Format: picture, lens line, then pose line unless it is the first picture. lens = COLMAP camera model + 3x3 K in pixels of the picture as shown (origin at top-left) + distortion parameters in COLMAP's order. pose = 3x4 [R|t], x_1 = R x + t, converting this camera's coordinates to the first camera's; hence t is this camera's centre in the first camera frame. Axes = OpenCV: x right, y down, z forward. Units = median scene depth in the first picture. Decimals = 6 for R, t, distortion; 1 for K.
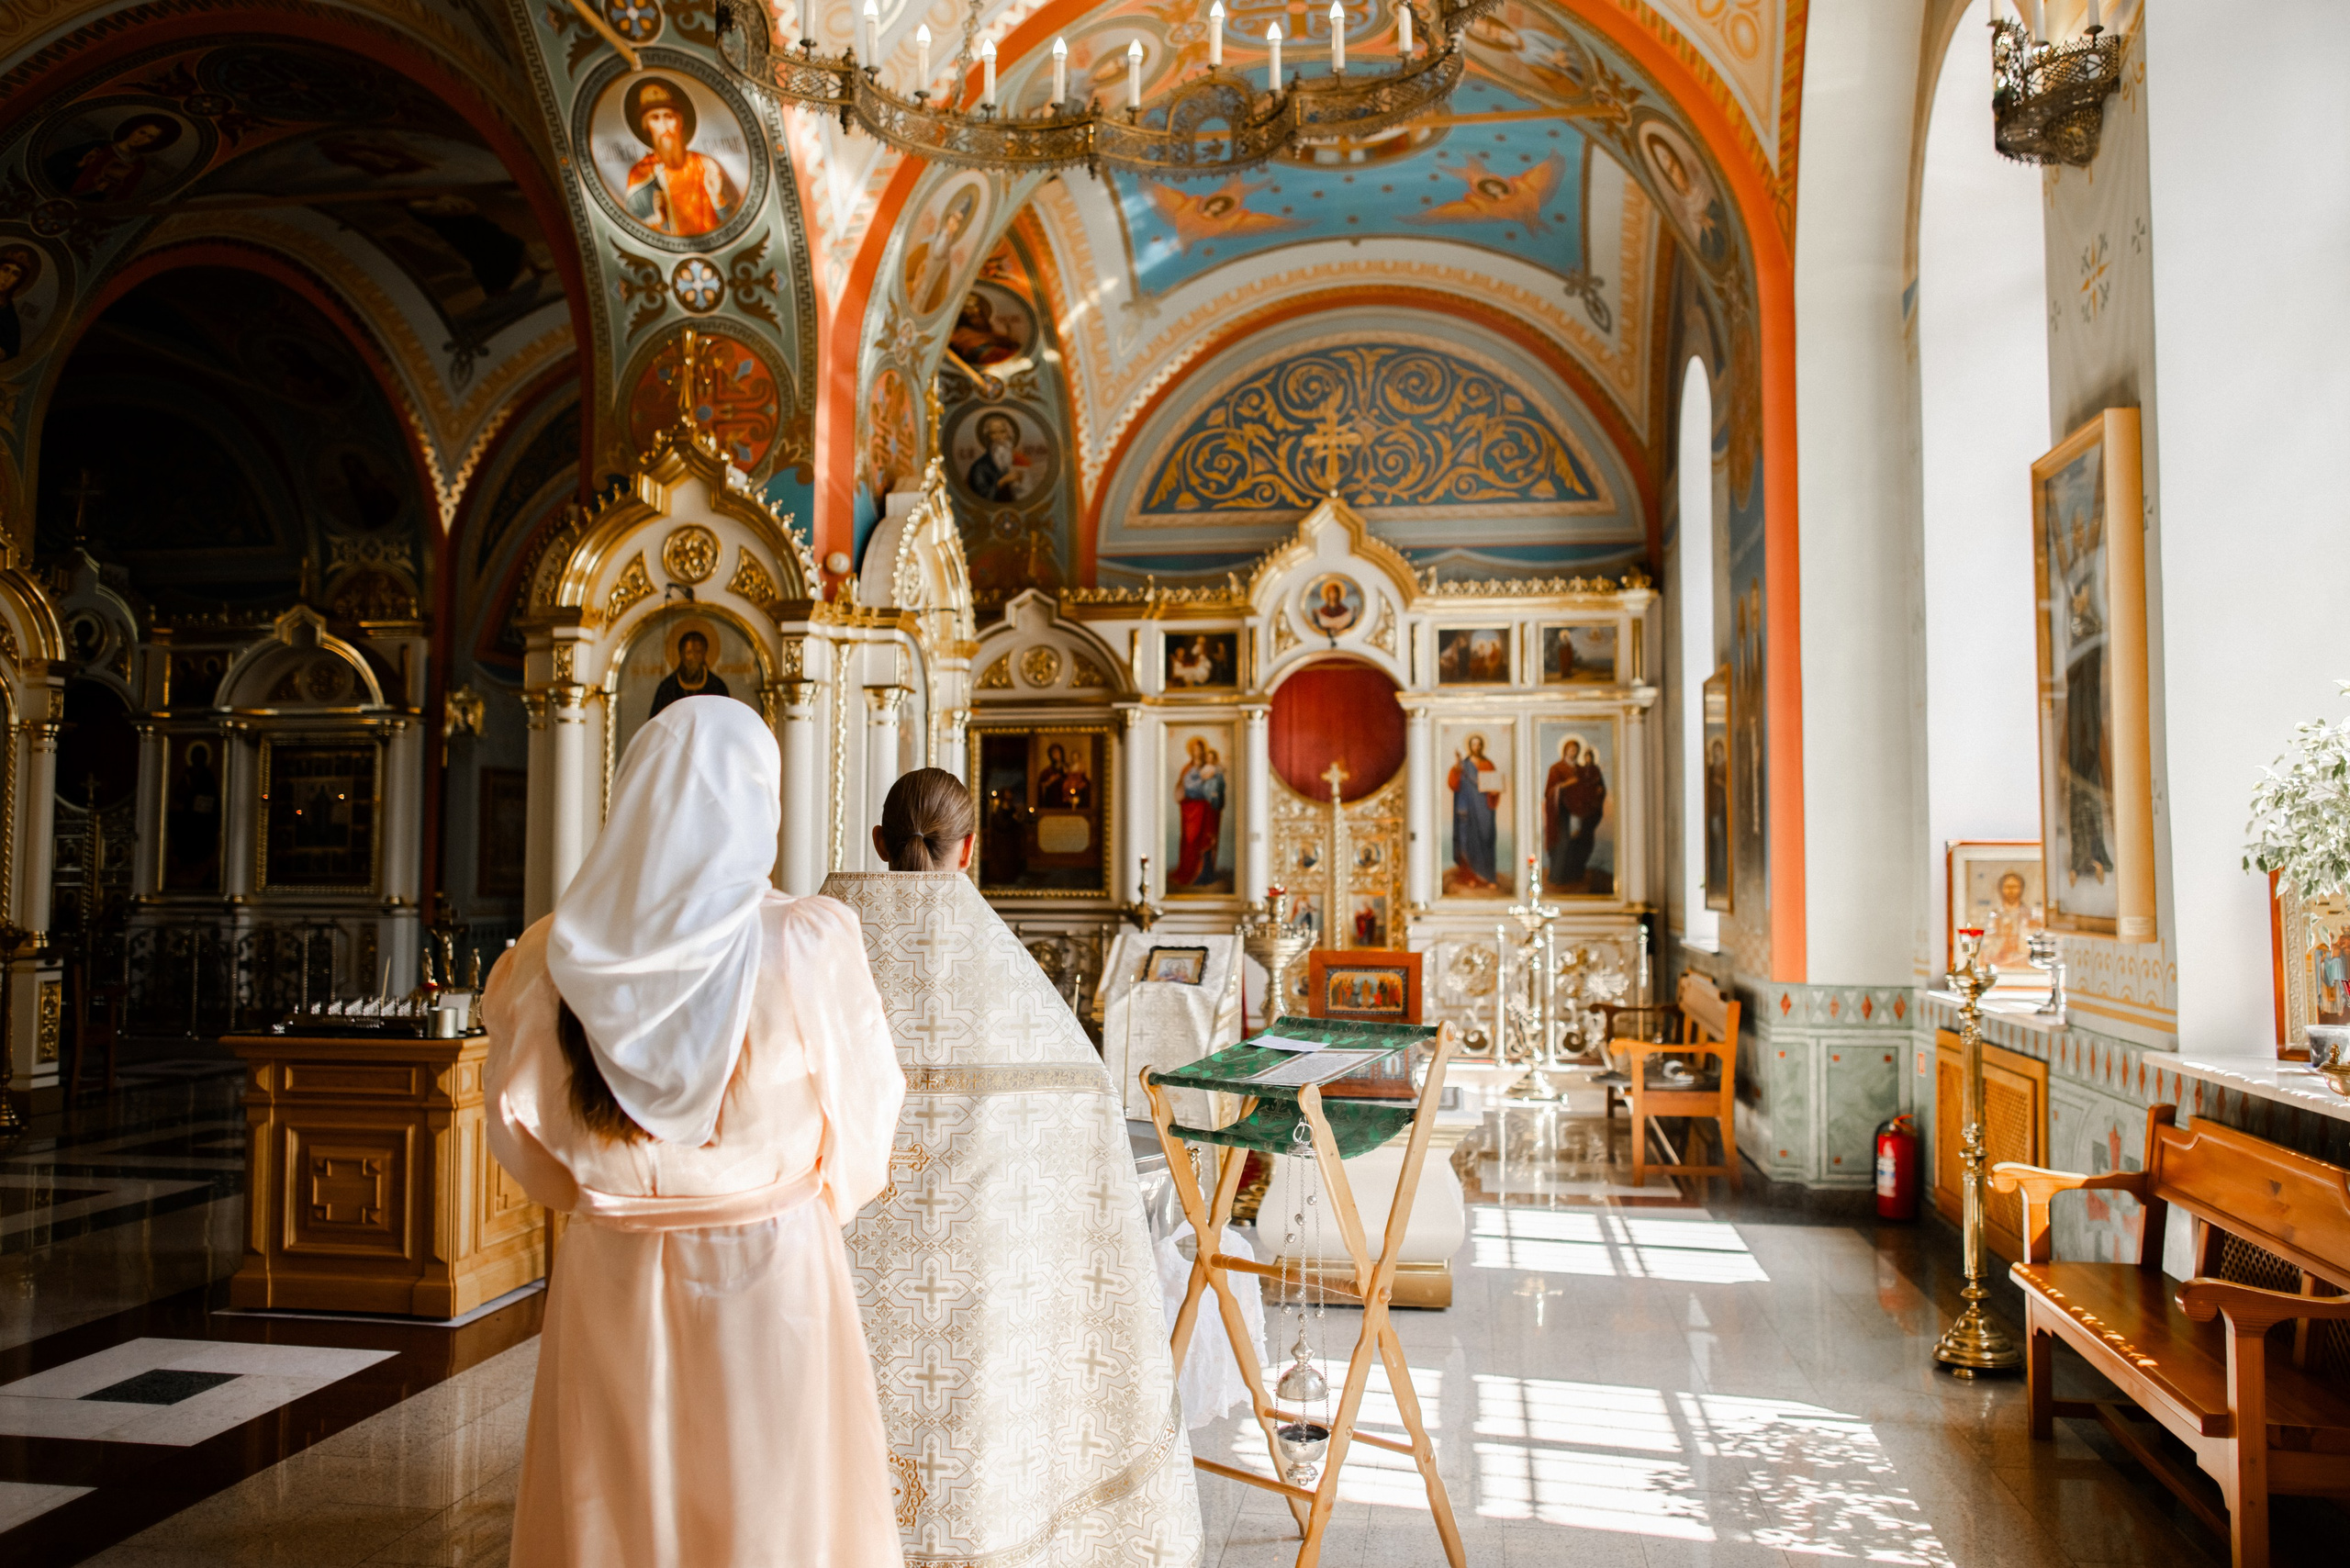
lens RADIAL K [[1746.8, 0, 1190.4], [0, 1746.8, 766.7], [0, 0, 1]] dist [-0.043988, 0.038191]
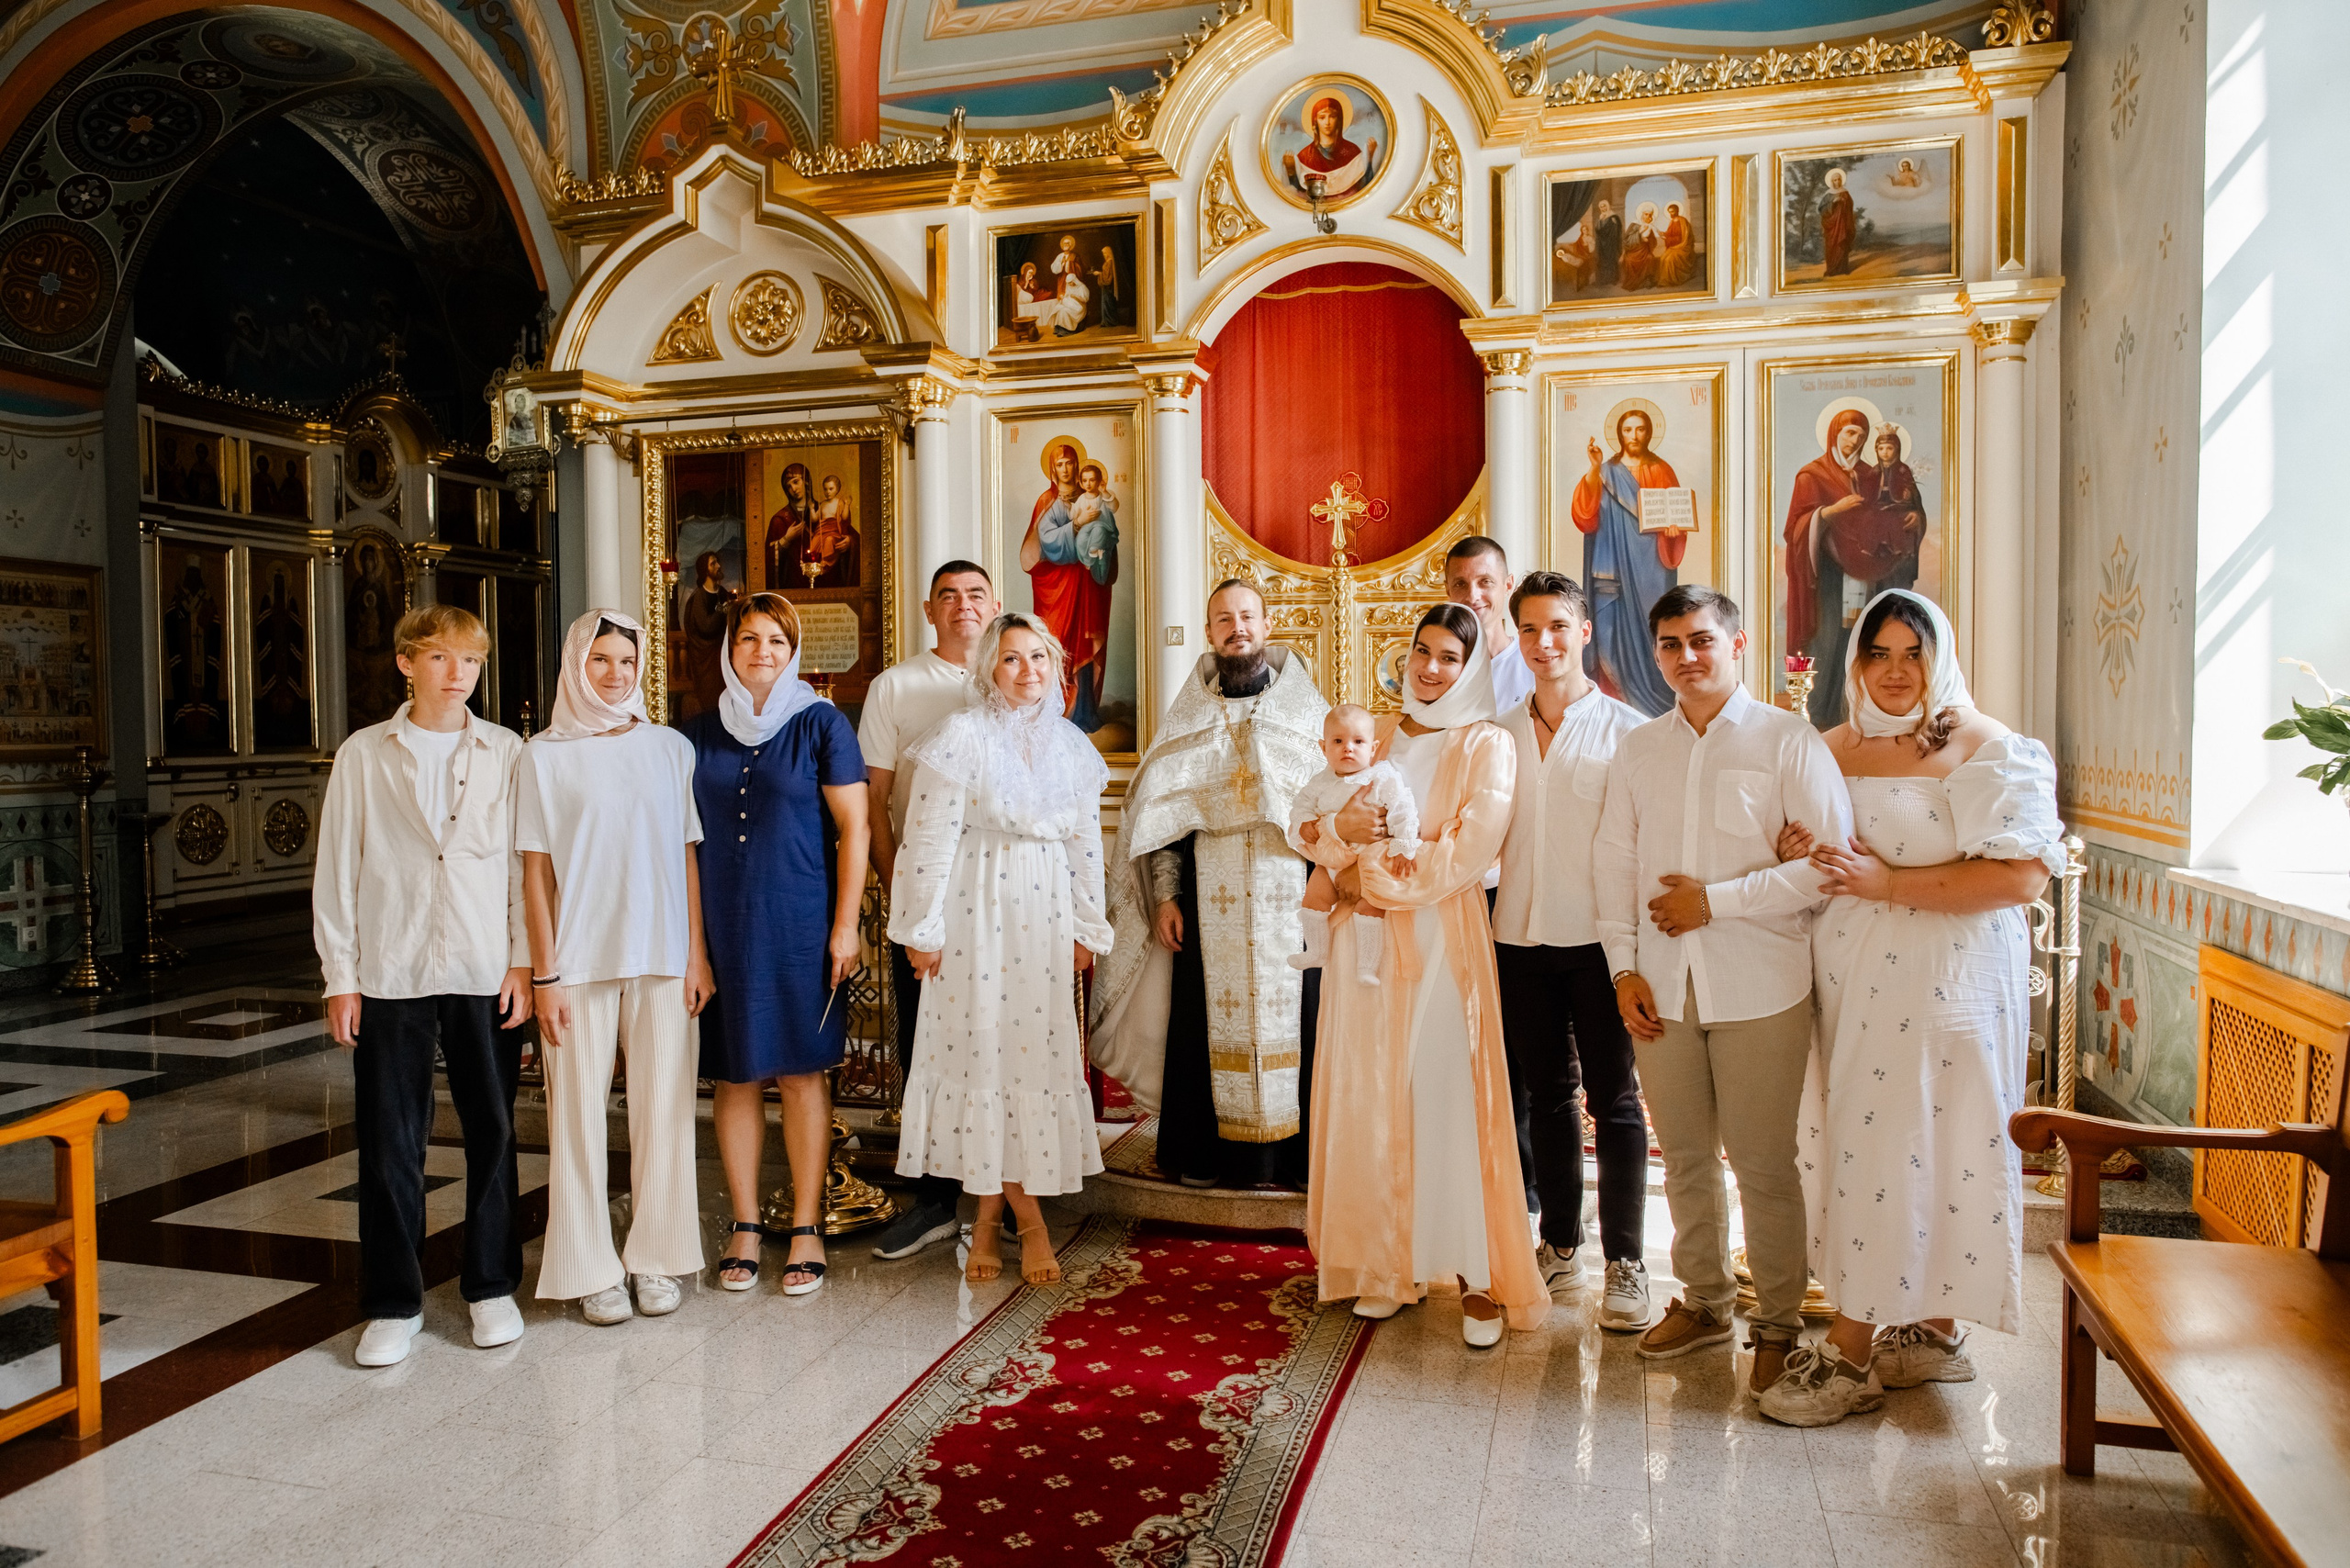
lens RADIAL K [[1651.4, 0, 1157.8], [0, 1651.4, 783.1], [0, 0, 1]] dist [-0.040174, 0.029665]
pose [[0.994041, -0.007278, -0.108768, 0.083570], [0.018554, 0.994506, 0.103026, 0.033639], [0.107420, -0.104430, 0.988714, 0.538867]]
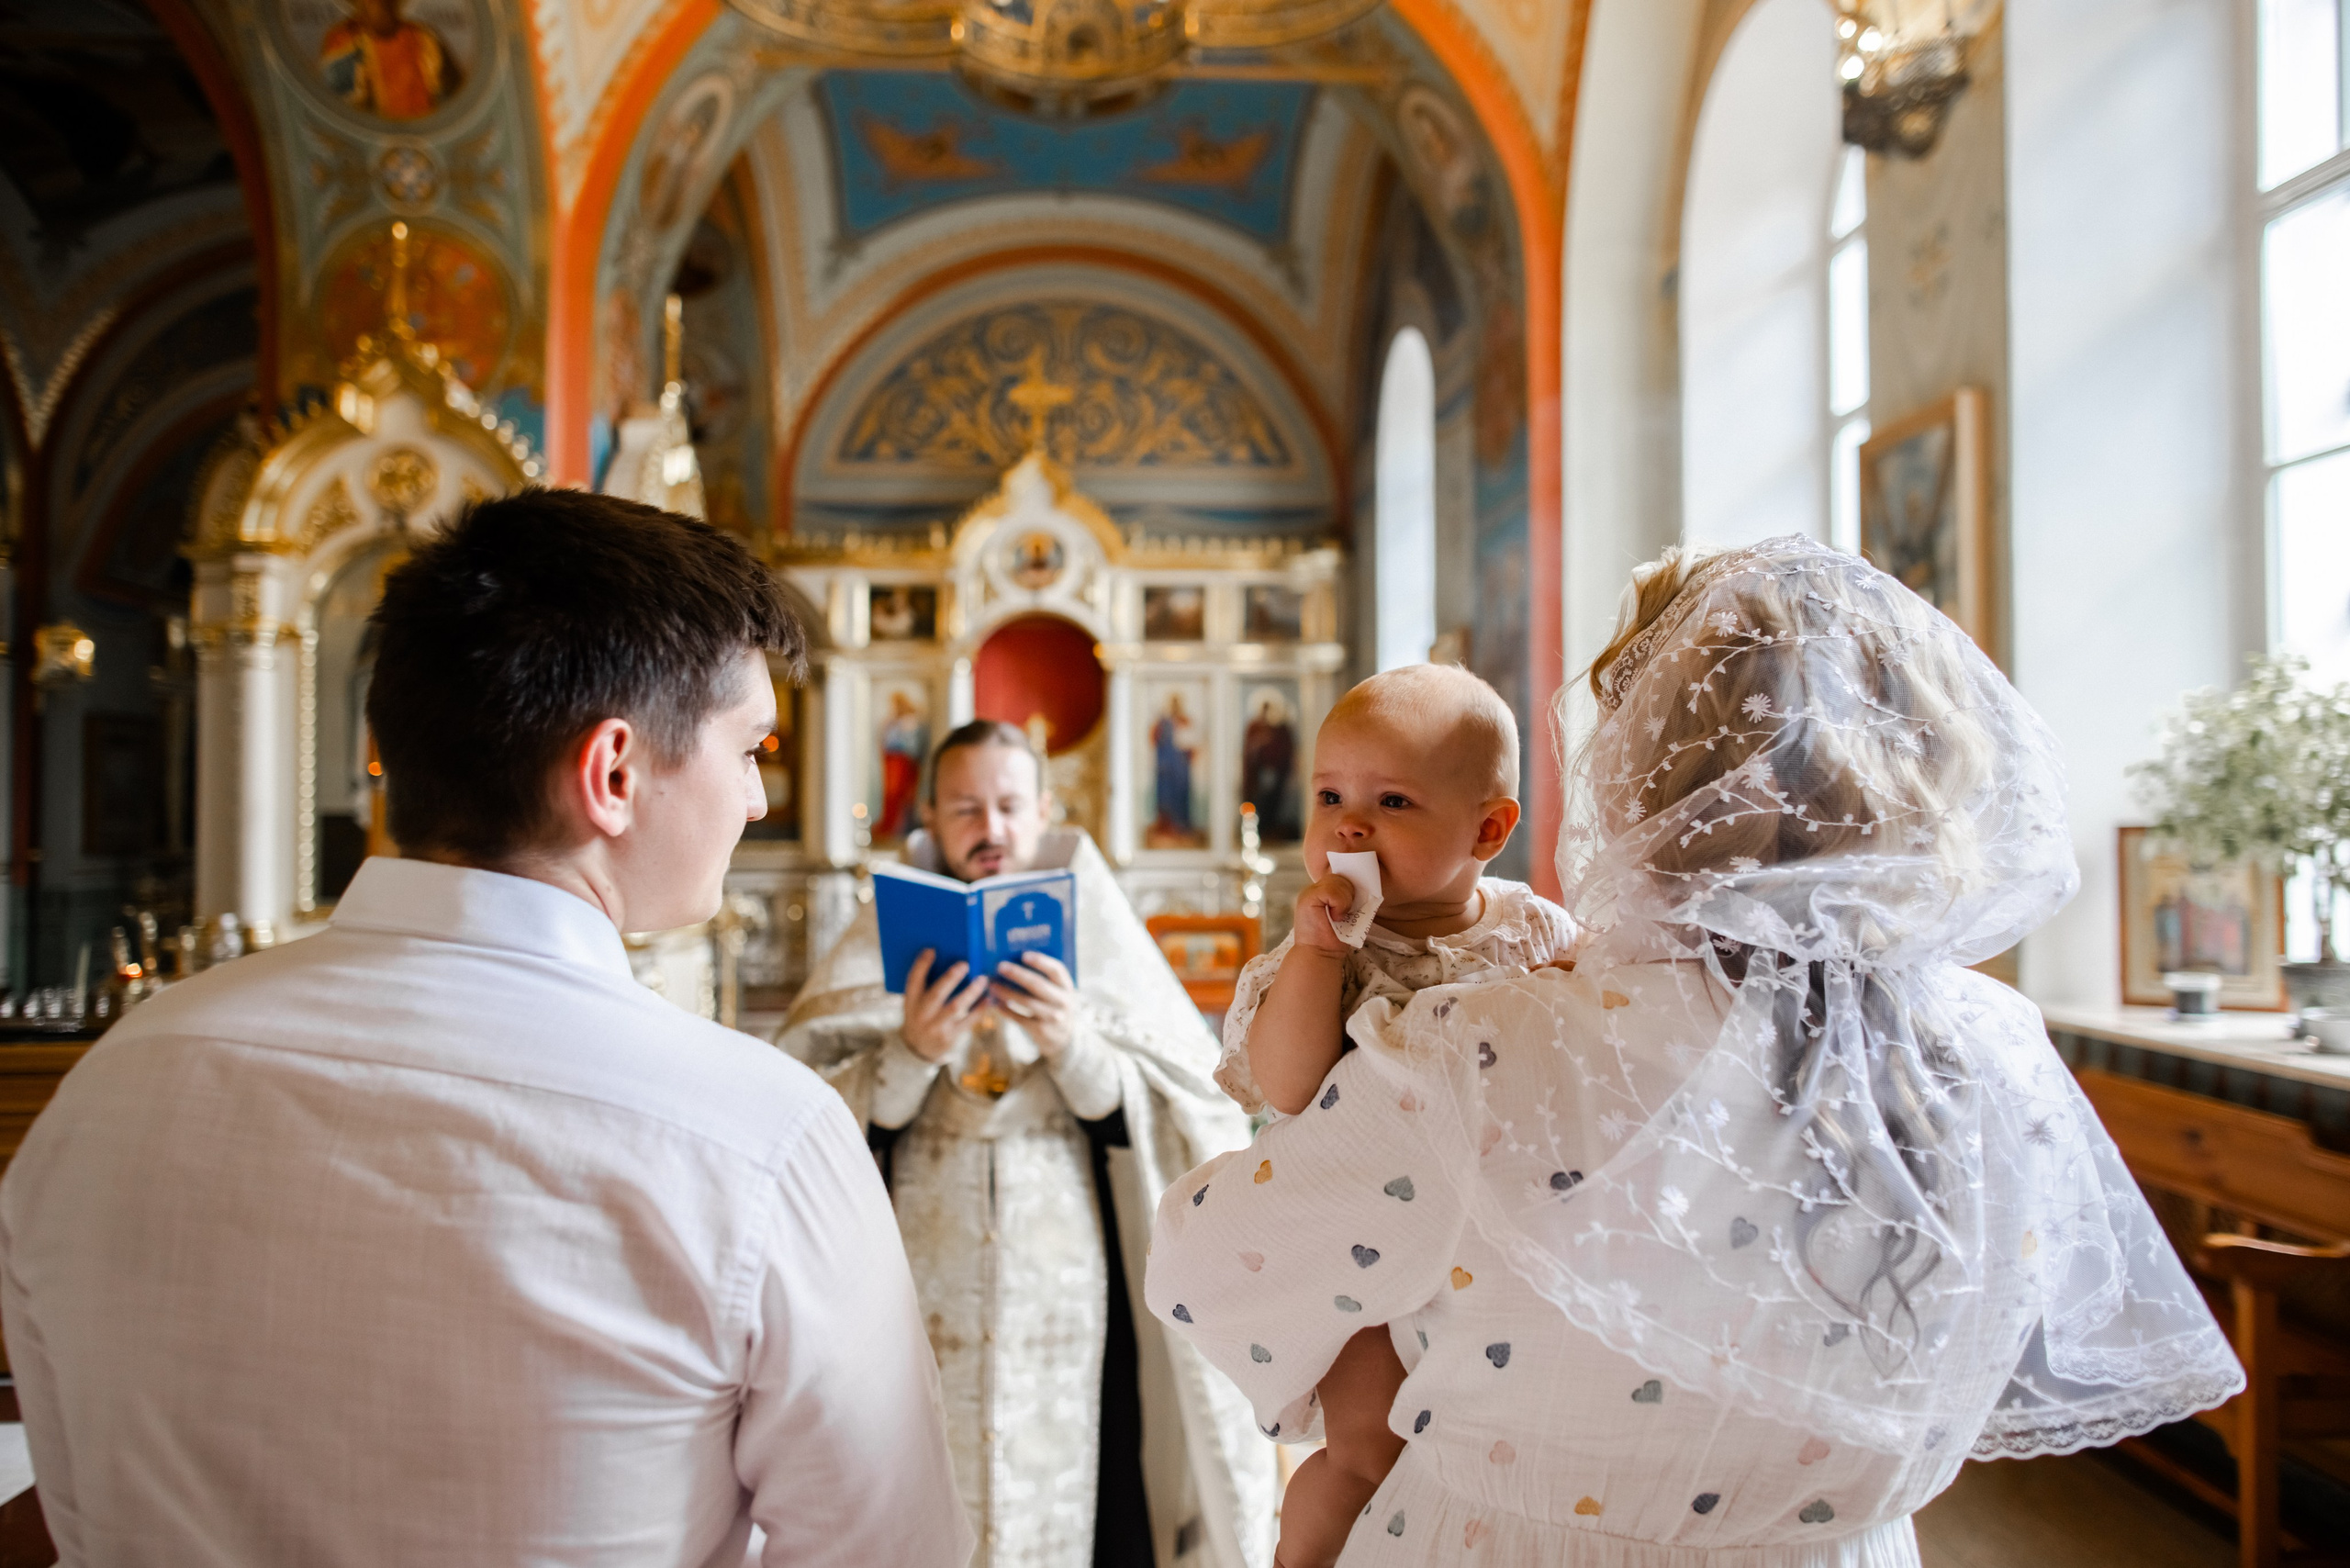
lens RADIAL K [[1651.4, 0, 1170.0], [0, 1651.4, 774.1], [0, 0, 1]] dist [-0.040174, 0.029665]
pose [[0.973242, 0.002945, 0.229765, -0.061937], [-0.010771, 0.999403, 0.032814, -0.001600], [-0.229532, -0.034411, 0.972693, 0.054809]]
